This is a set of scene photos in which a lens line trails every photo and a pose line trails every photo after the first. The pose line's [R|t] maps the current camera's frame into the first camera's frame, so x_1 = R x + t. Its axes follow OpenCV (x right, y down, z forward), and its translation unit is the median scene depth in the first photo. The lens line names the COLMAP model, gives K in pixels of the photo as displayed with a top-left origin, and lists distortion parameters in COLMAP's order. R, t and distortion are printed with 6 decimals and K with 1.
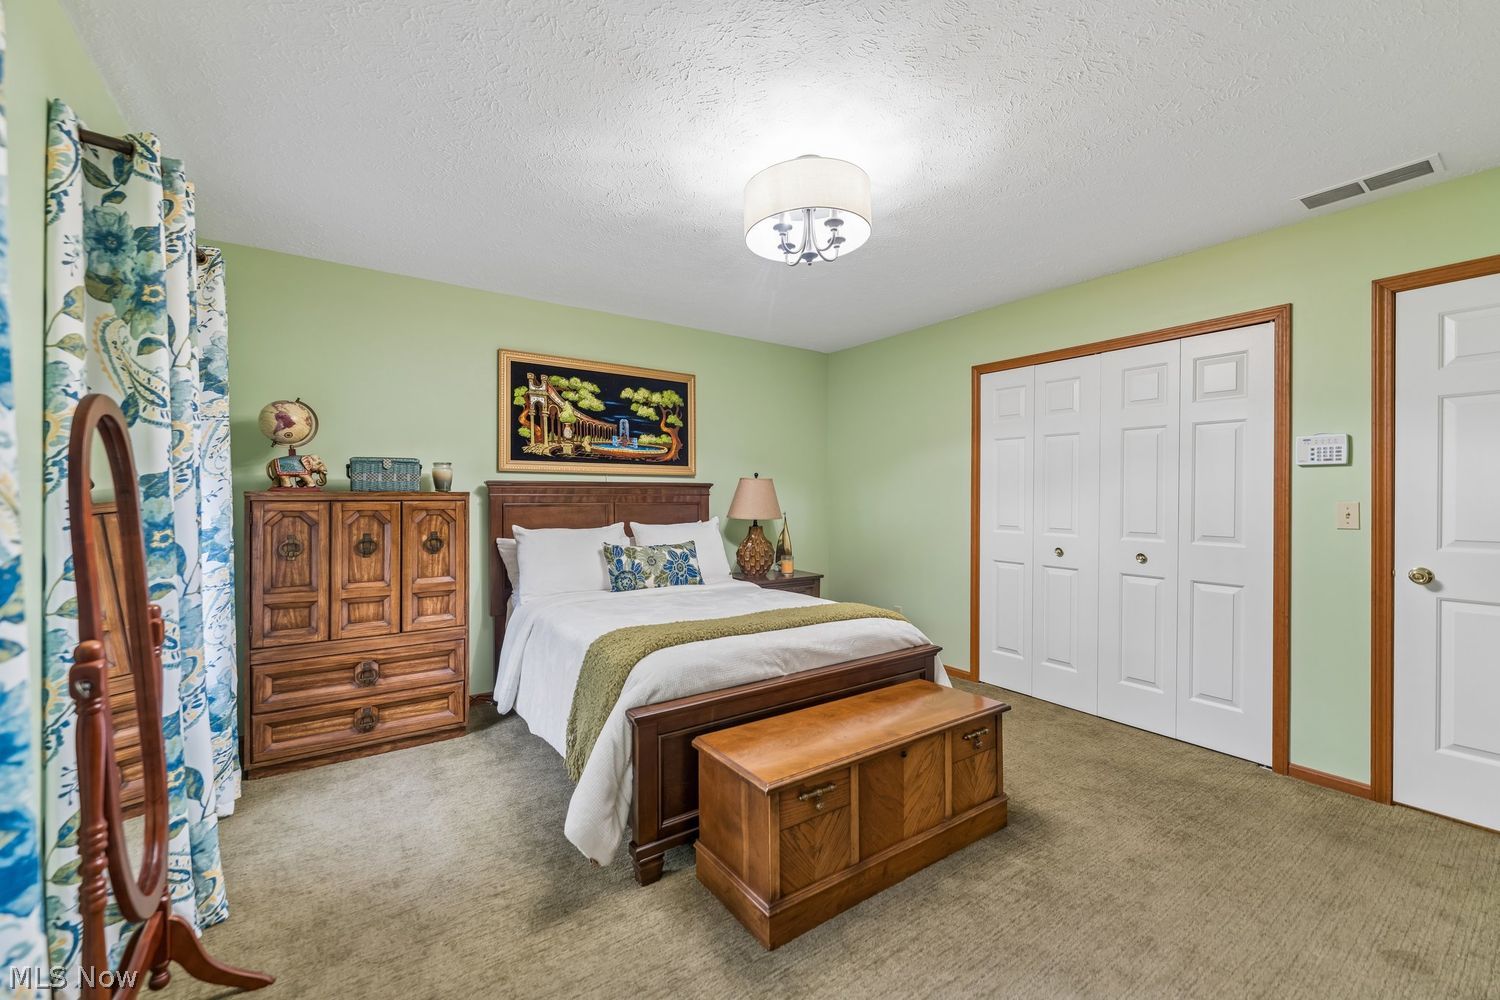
lens RADIAL K [[601.9, 0, 736.1], [0, 601.9, 501.8], [0, 0, 1]] dist [-0.001295, 0.000176]
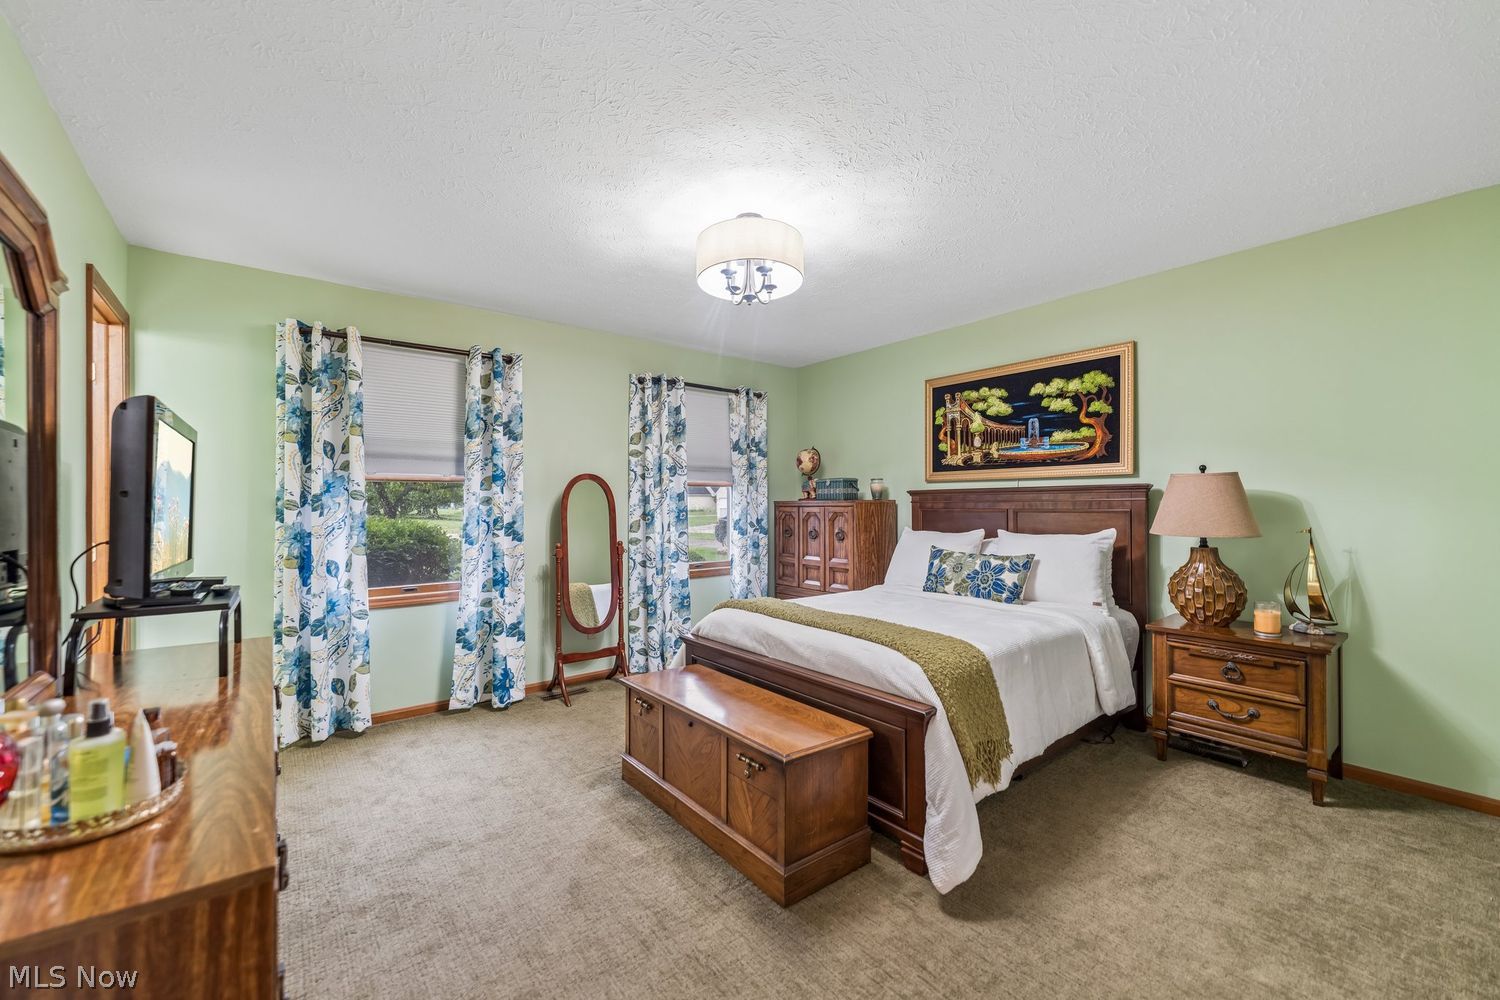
lens RADIAL K [[601.9, 0, 736.1], [0, 601.9, 501.8], [0, 0, 1]] dist [-0.001295, 0.000176]
pose [[0.052335, -0.006762, -0.998607, 0.734650], [-0.007418, 0.999947, -0.007159, -0.000079], [0.998602, 0.007783, 0.052282, 0.521602]]
